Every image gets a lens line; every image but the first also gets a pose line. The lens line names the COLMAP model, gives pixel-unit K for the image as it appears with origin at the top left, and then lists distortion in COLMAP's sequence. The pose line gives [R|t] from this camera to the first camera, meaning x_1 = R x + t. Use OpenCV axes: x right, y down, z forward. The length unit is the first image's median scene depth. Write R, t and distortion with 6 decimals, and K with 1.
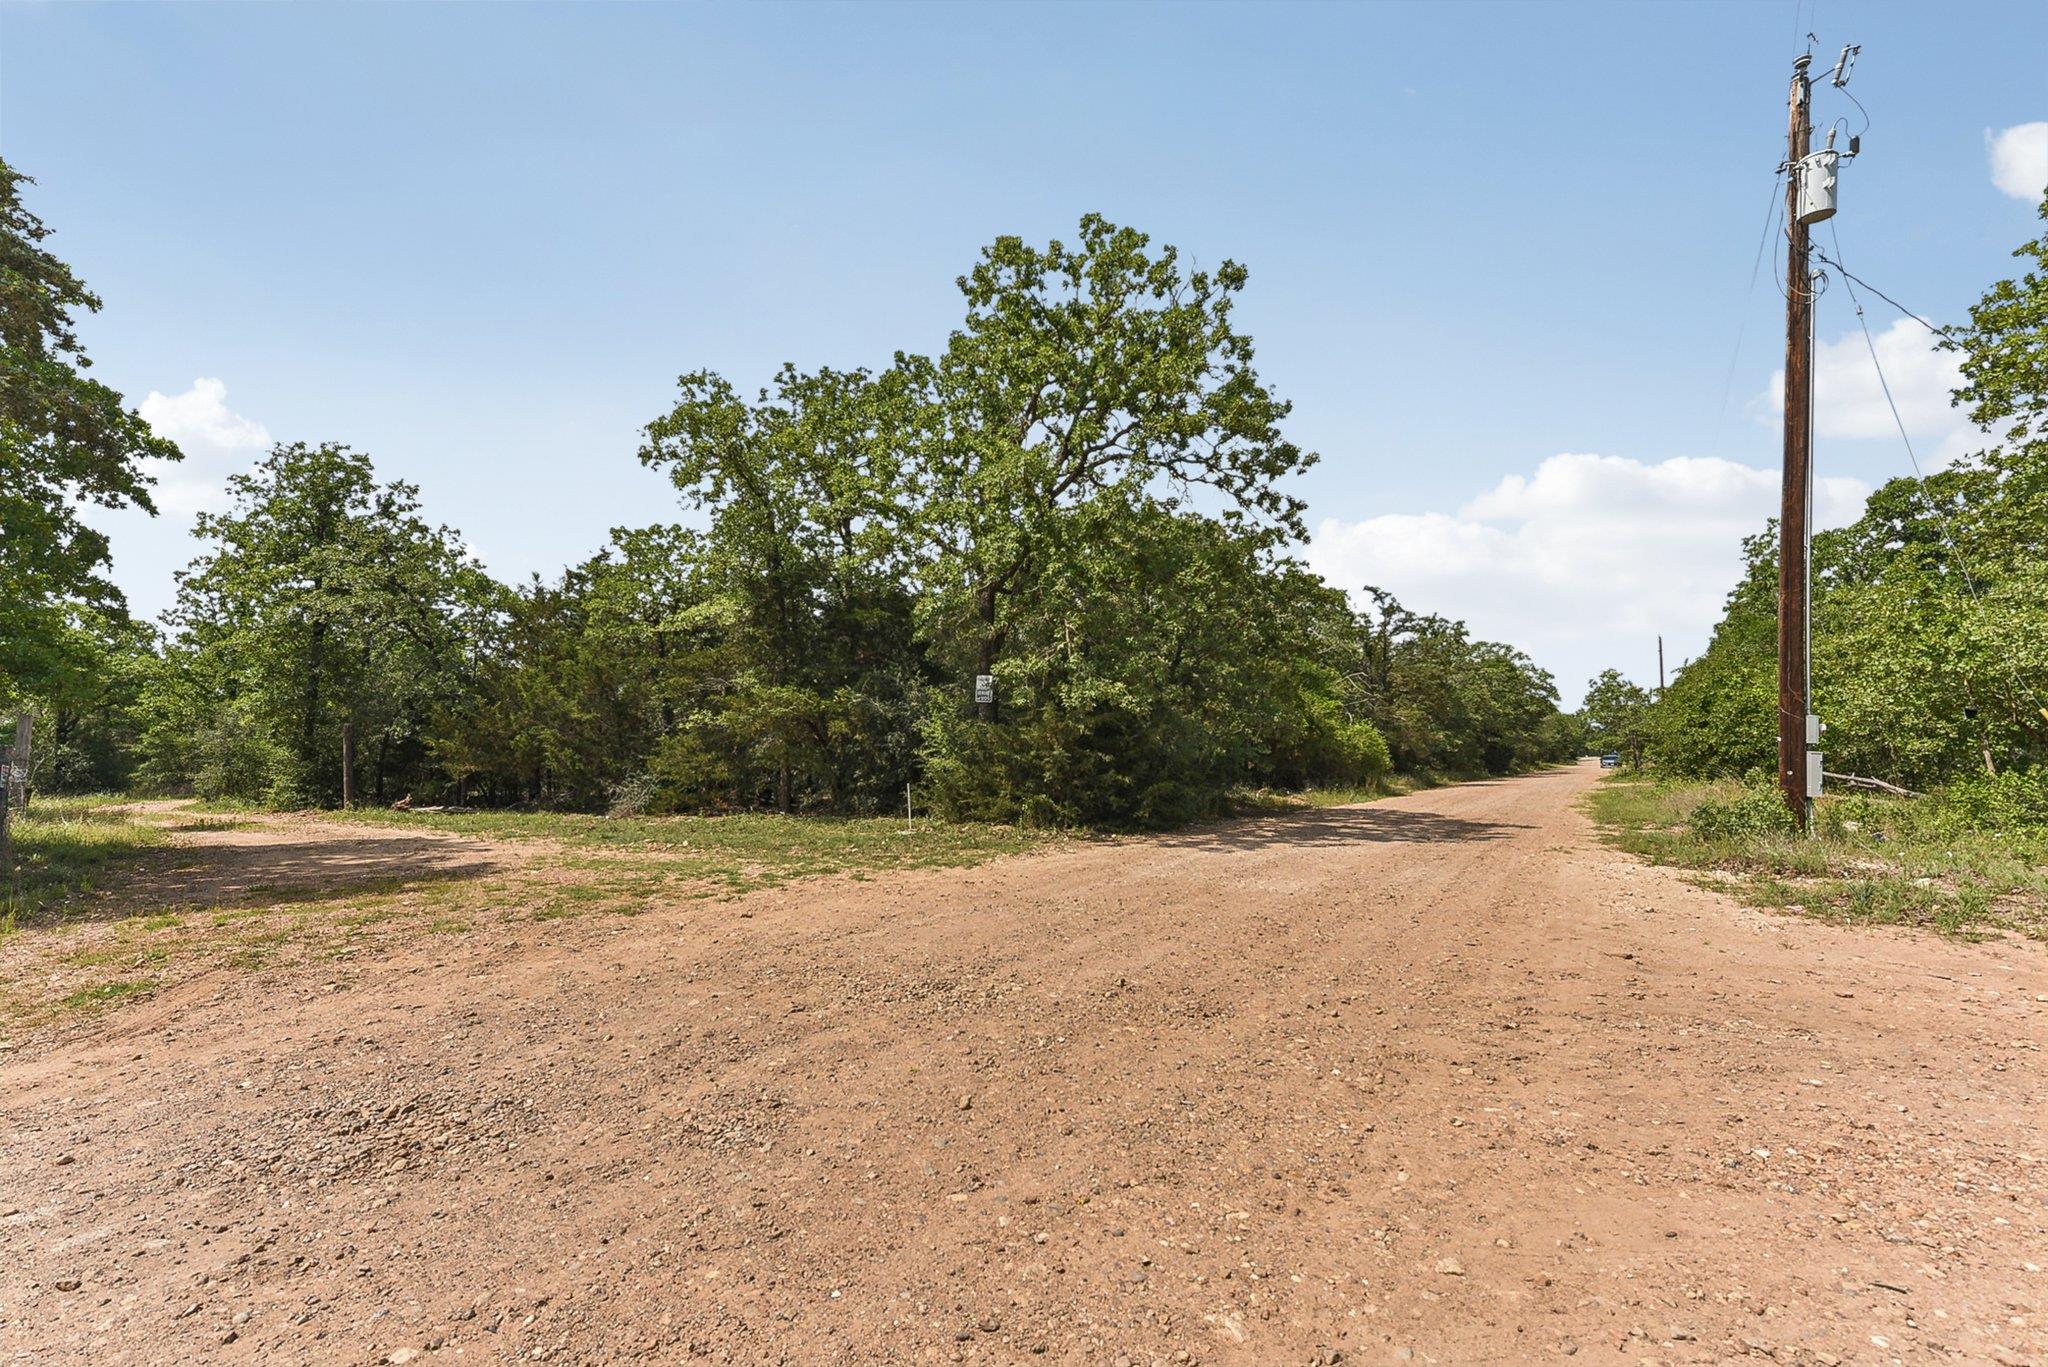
lens RADIAL K [[878.6, 0, 1015.9], [0, 878.6, 690.4], [0, 0, 1]] dist [0.001296, 0.000310]
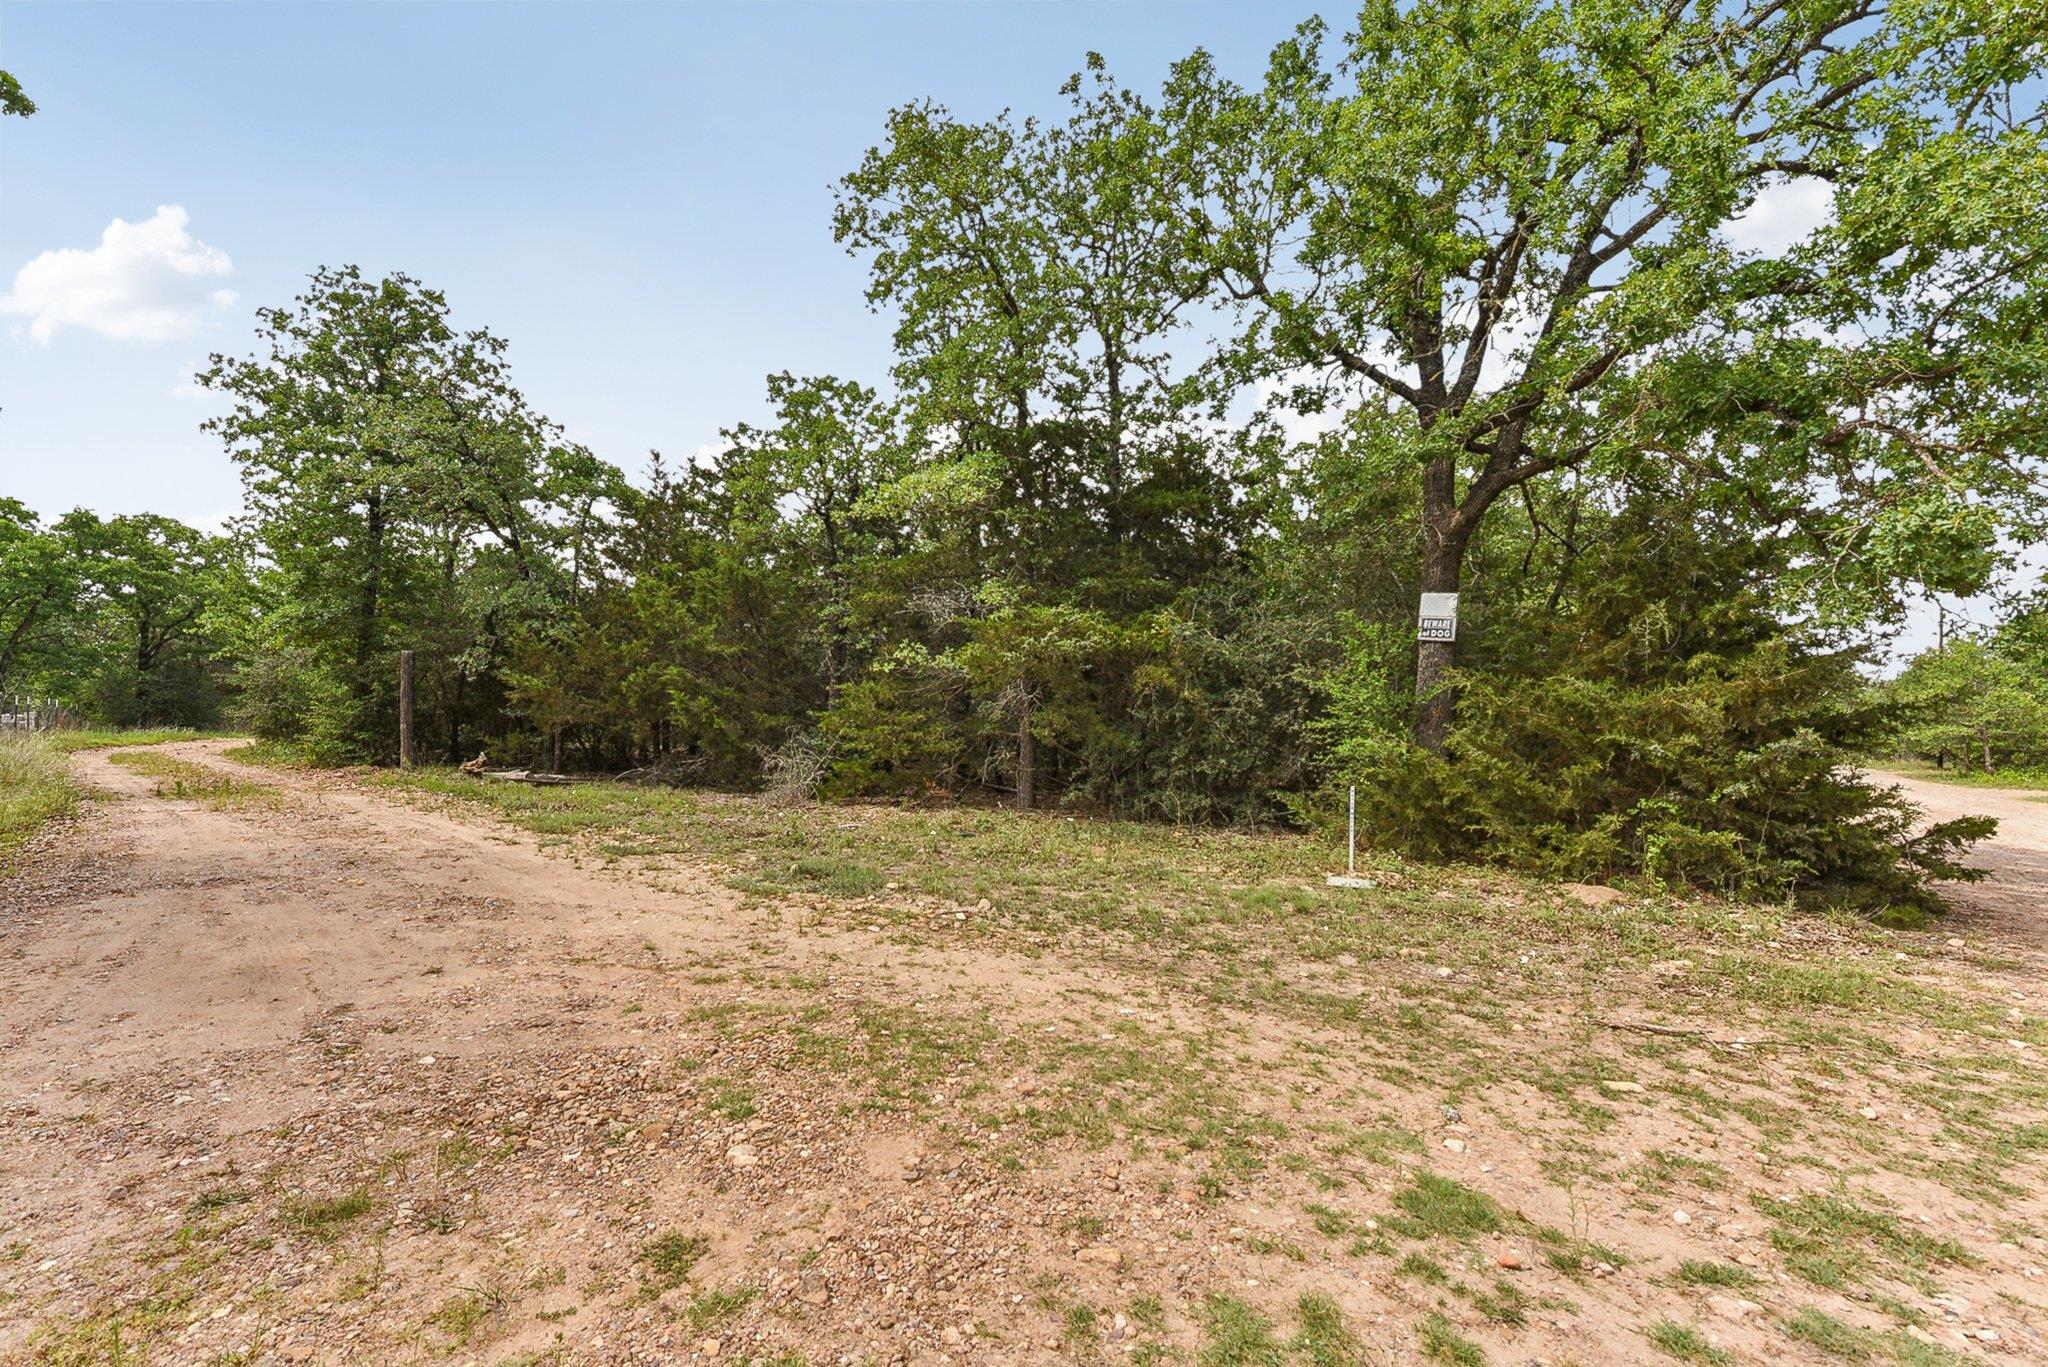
lens RADIAL K [[878.6, 0, 1031.4], [0, 878.6, 679.9], [0, 0, 1]] dist [0.001296, 0.000310]
pose [[0.996419, 0.034360, -0.077257, -0.195560], [-0.031853, 0.998932, 0.033460, 0.022165], [0.078324, -0.030879, 0.996450, 0.328583]]
